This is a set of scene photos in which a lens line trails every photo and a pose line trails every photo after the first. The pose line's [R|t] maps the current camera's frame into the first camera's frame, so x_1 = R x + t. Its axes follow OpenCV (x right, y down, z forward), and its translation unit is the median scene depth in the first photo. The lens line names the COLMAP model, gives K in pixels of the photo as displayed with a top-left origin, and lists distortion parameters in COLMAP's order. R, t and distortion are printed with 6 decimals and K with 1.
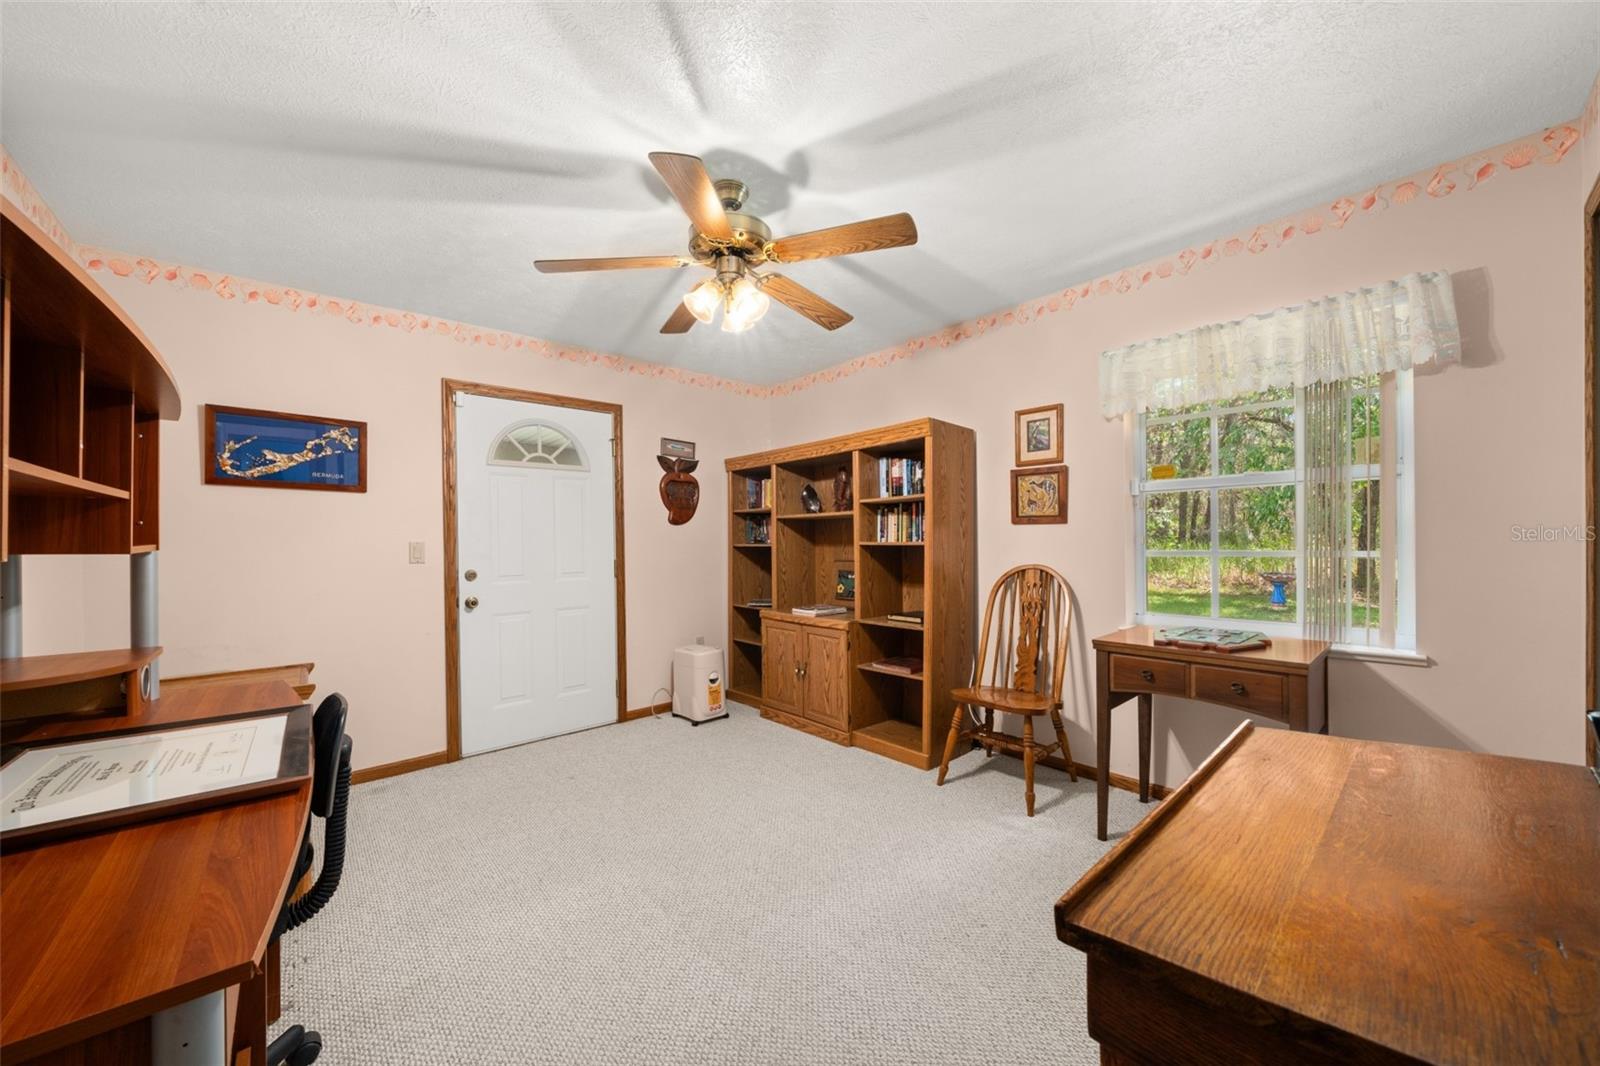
lens RADIAL K [[574.6, 0, 823.9], [0, 574.6, 535.2], [0, 0, 1]] dist [0.000183, -0.000012]
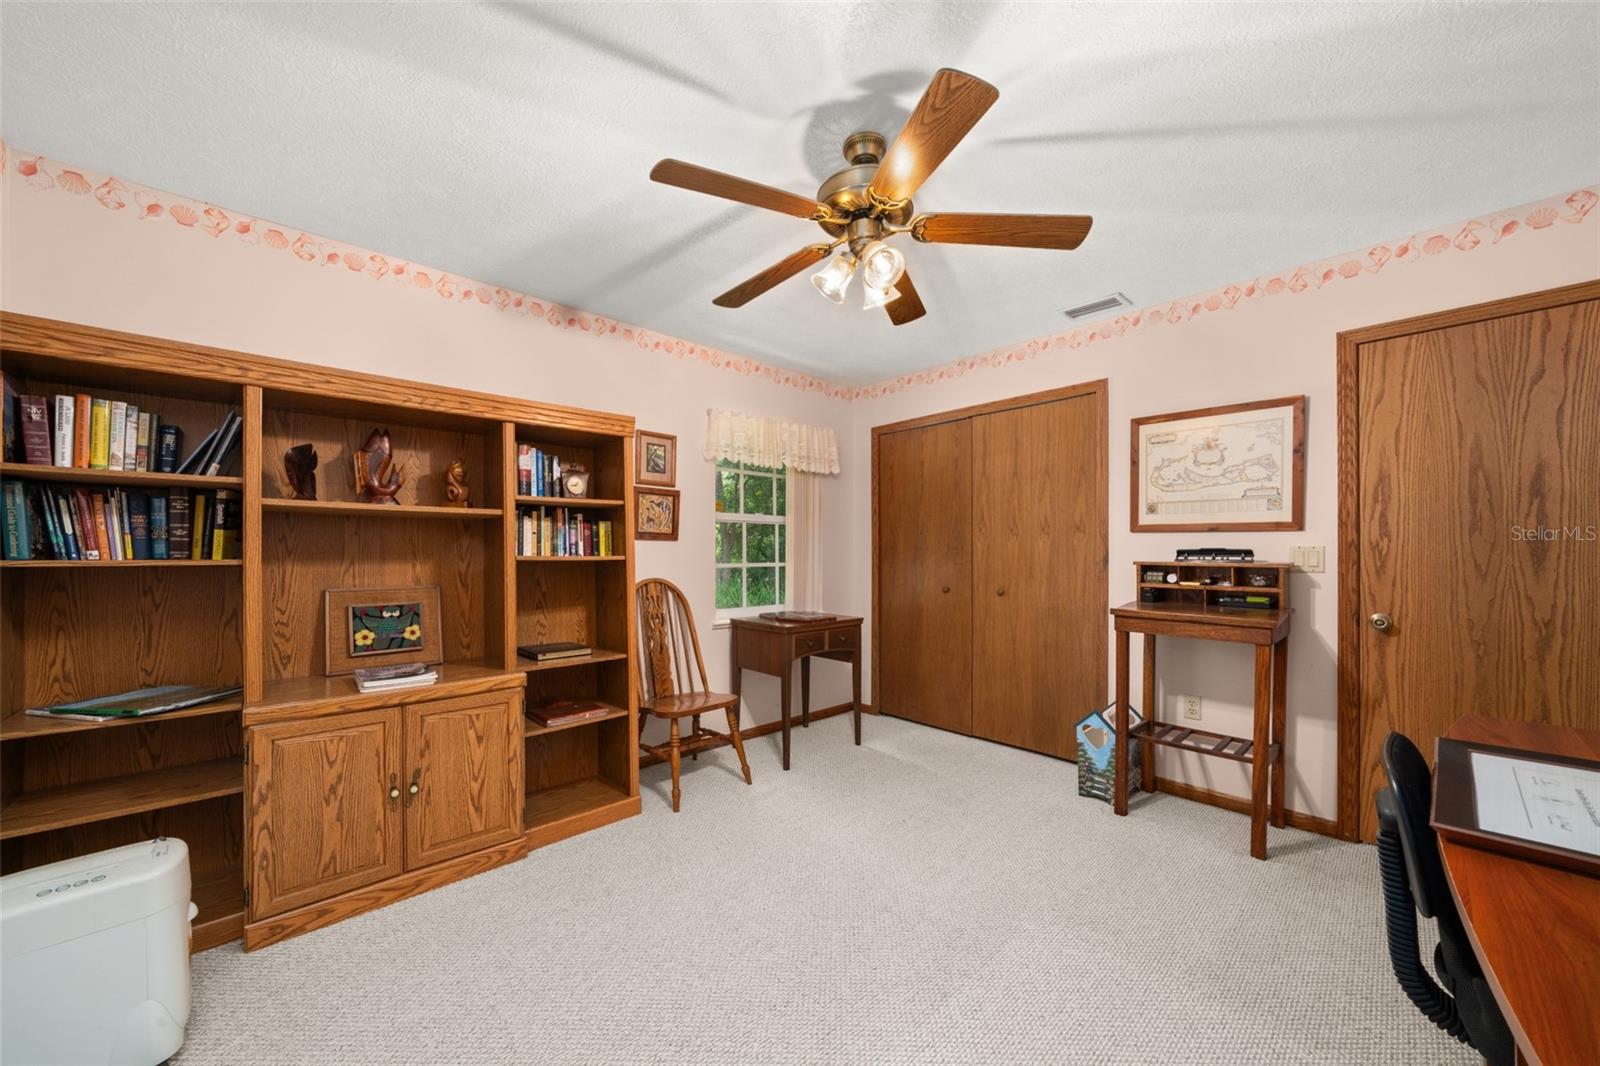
lens RADIAL K [[564.6, 0, 791.2], [0, 564.6, 516.7], [0, 0, 1]] dist [-0.007906, 0.000062]
pose [[0.043857, 0.080832, 0.995762, -0.600346], [-0.010012, 0.996707, -0.080468, 0.016750], [-0.998988, -0.006440, 0.044522, 0.628801]]
